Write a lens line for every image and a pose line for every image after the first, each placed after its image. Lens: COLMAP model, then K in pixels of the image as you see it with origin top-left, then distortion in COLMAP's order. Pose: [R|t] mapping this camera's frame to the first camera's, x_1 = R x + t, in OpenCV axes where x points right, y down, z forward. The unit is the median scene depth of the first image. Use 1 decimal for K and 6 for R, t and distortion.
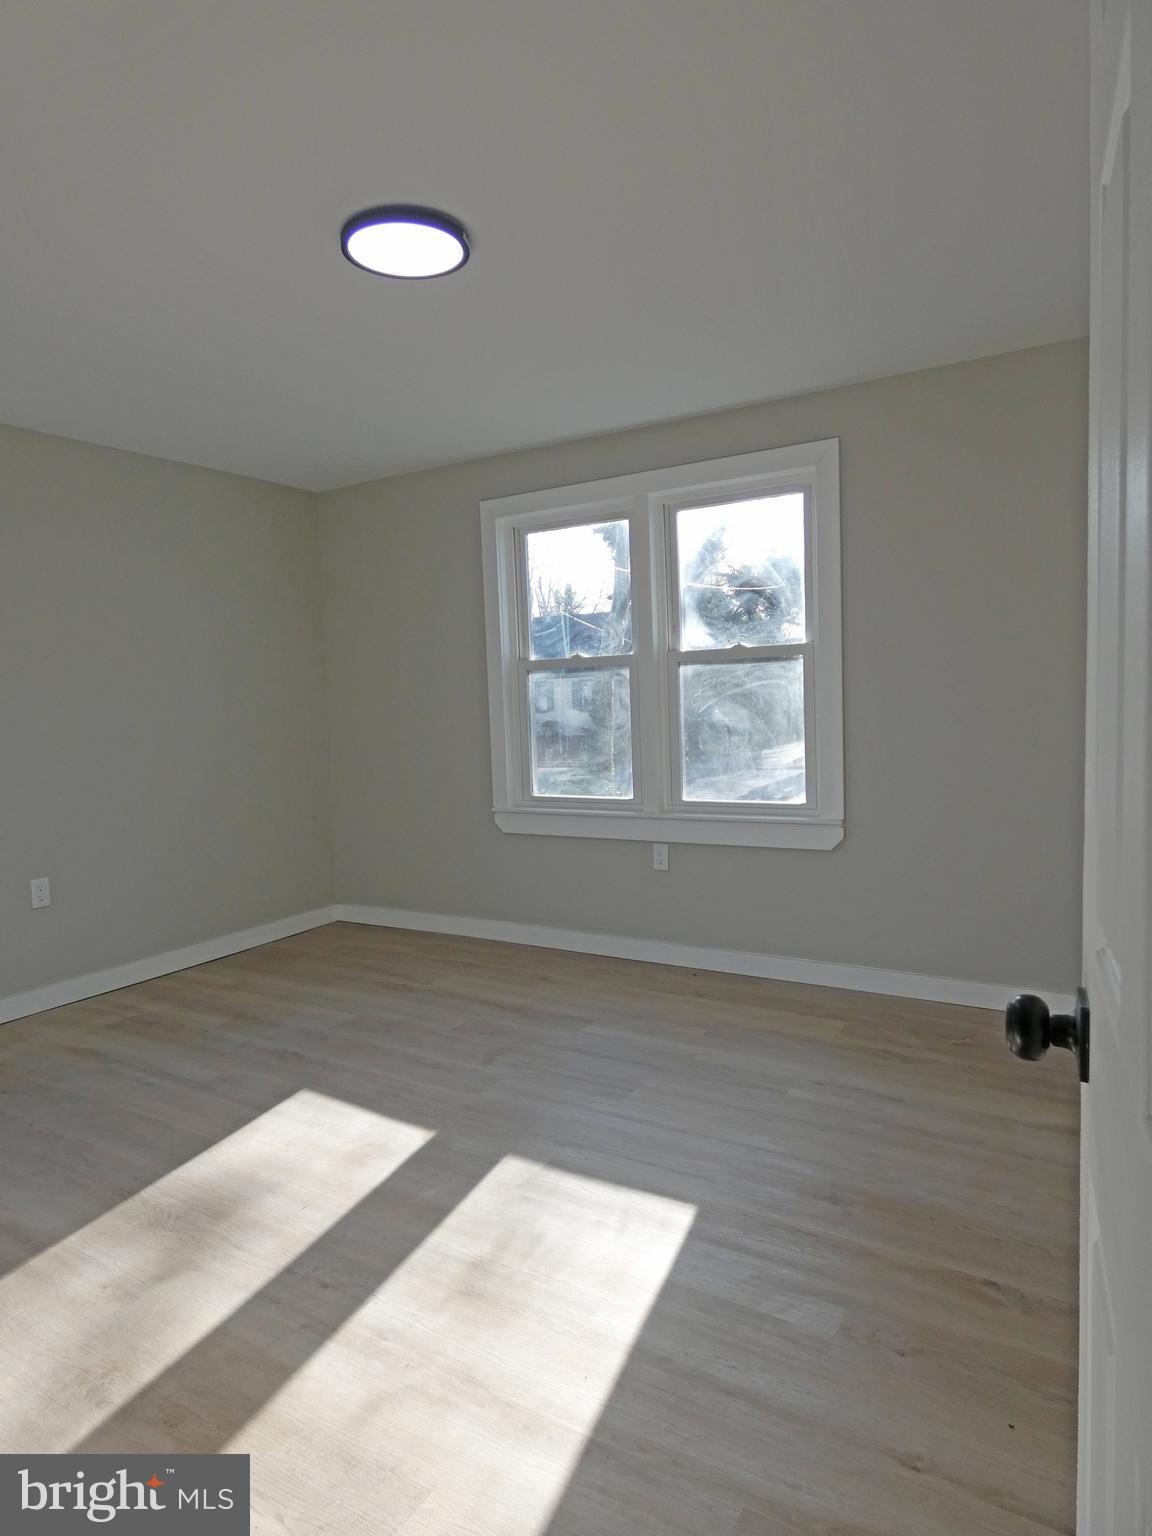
lens RADIAL K [[921.4, 0, 576.0], [0, 921.4, 768.0], [0, 0, 1]] dist [-0.001732, 0.000263]
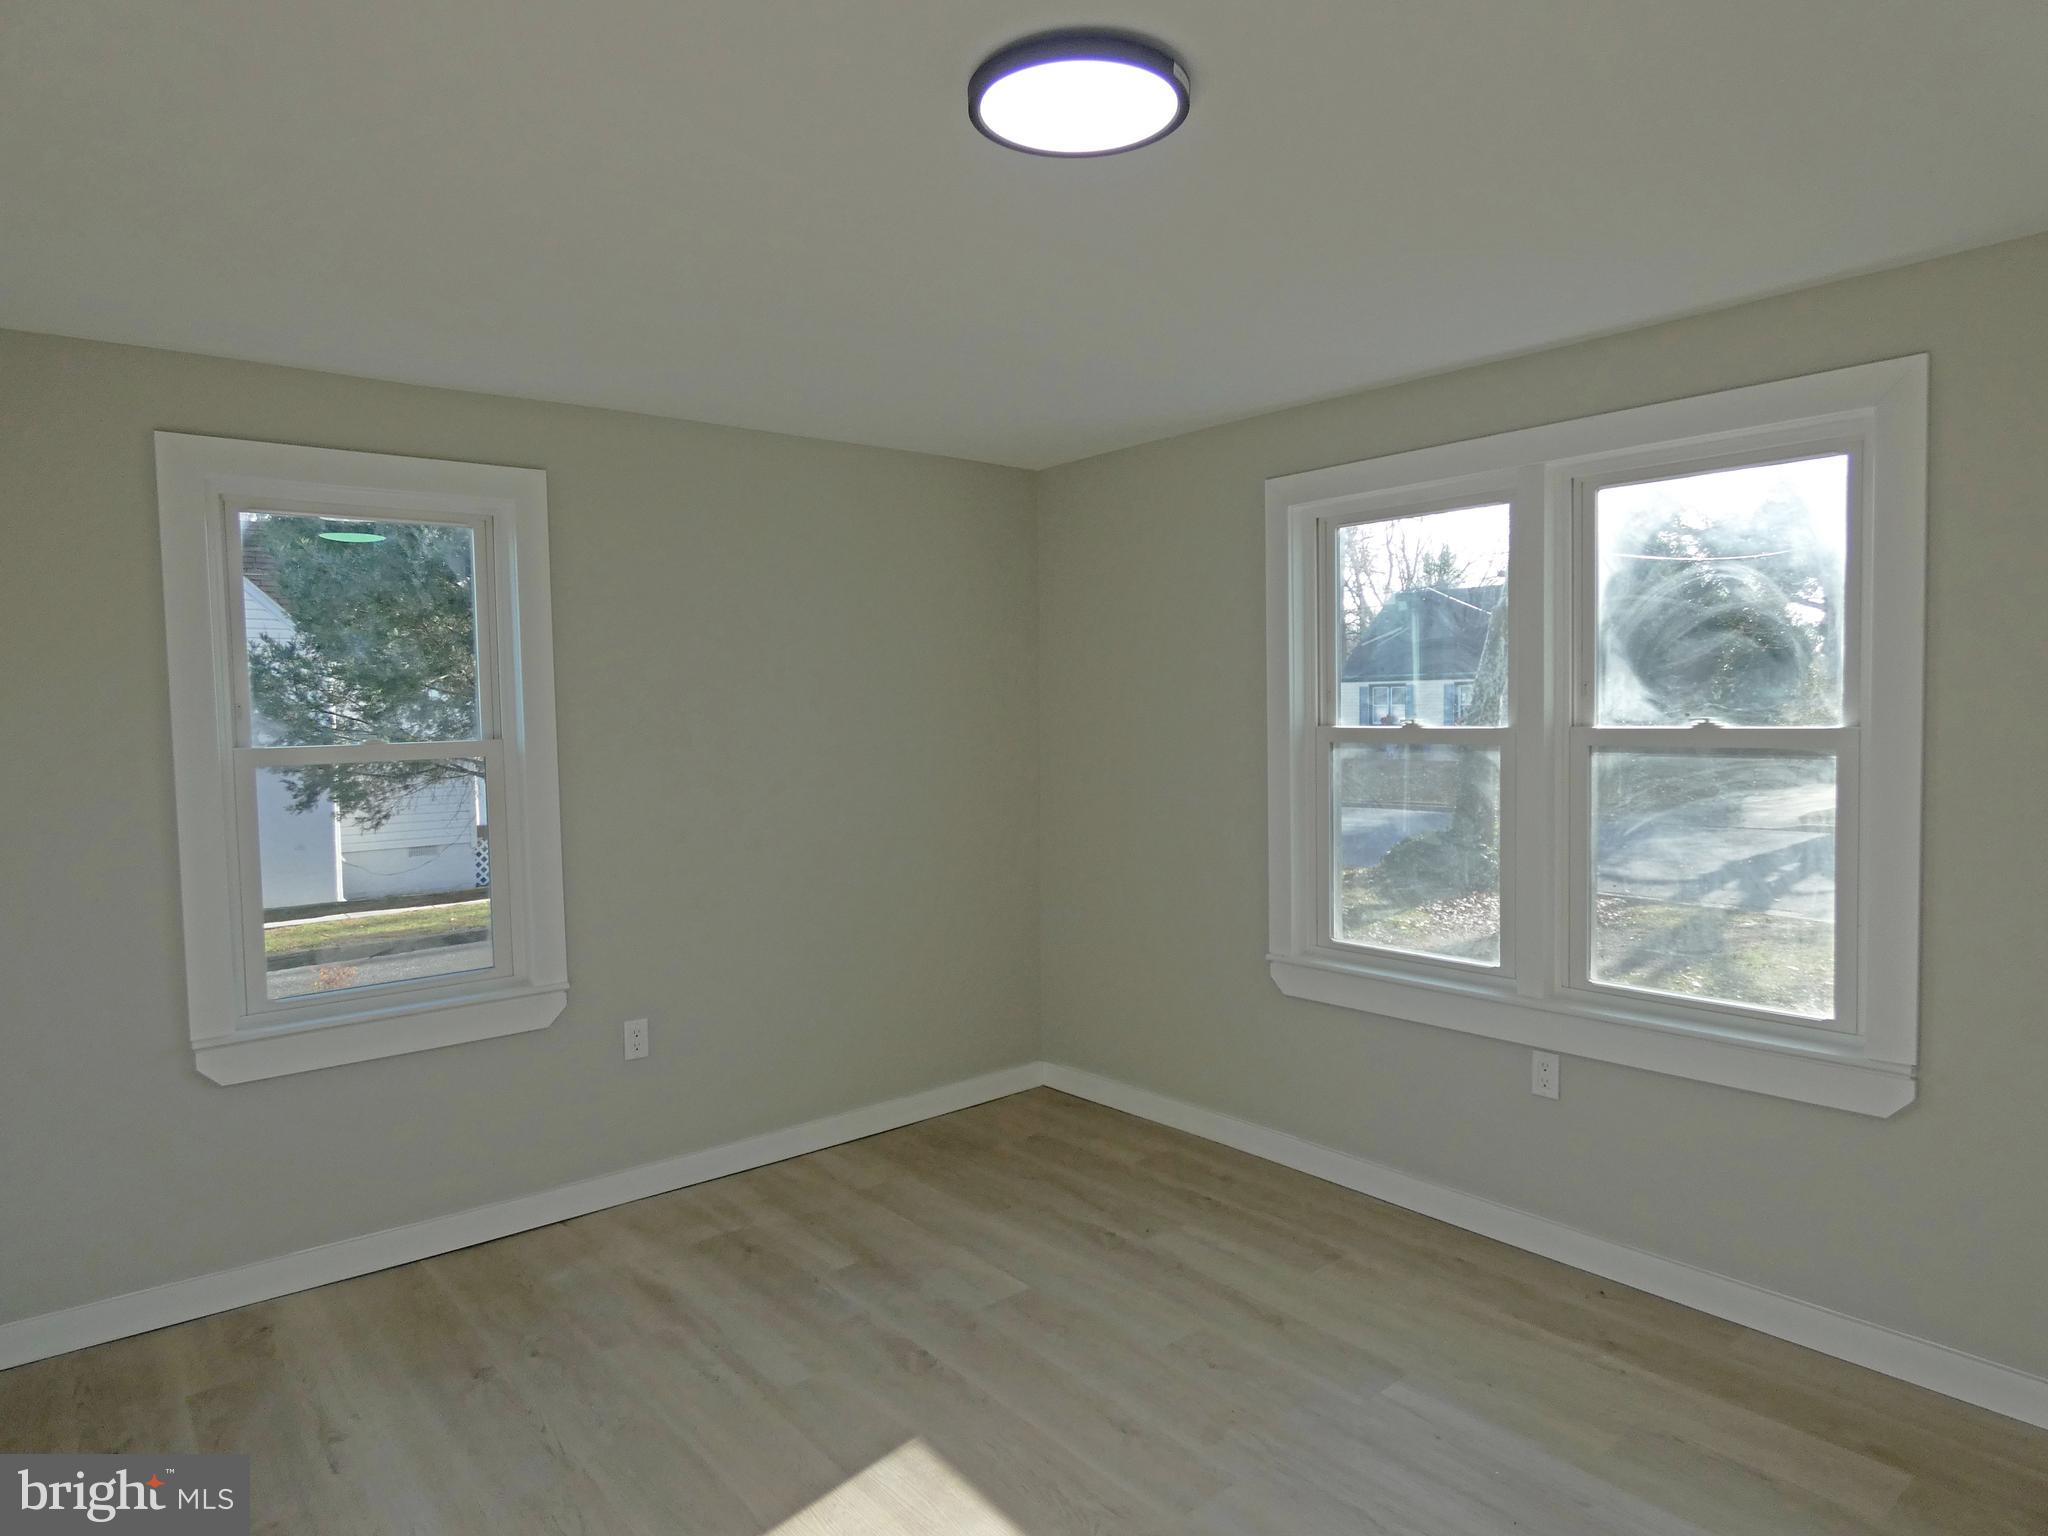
lens RADIAL K [[1234.1, 0, 1047.2], [0, 1234.1, 776.1], [0, 0, 1]] dist [0.008222, 0.000556]
pose [[0.950409, 0.035784, -0.308936, 0.027766], [-0.039978, 0.999174, -0.007255, -0.078362], [0.308421, 0.019246, 0.951055, 0.153207]]
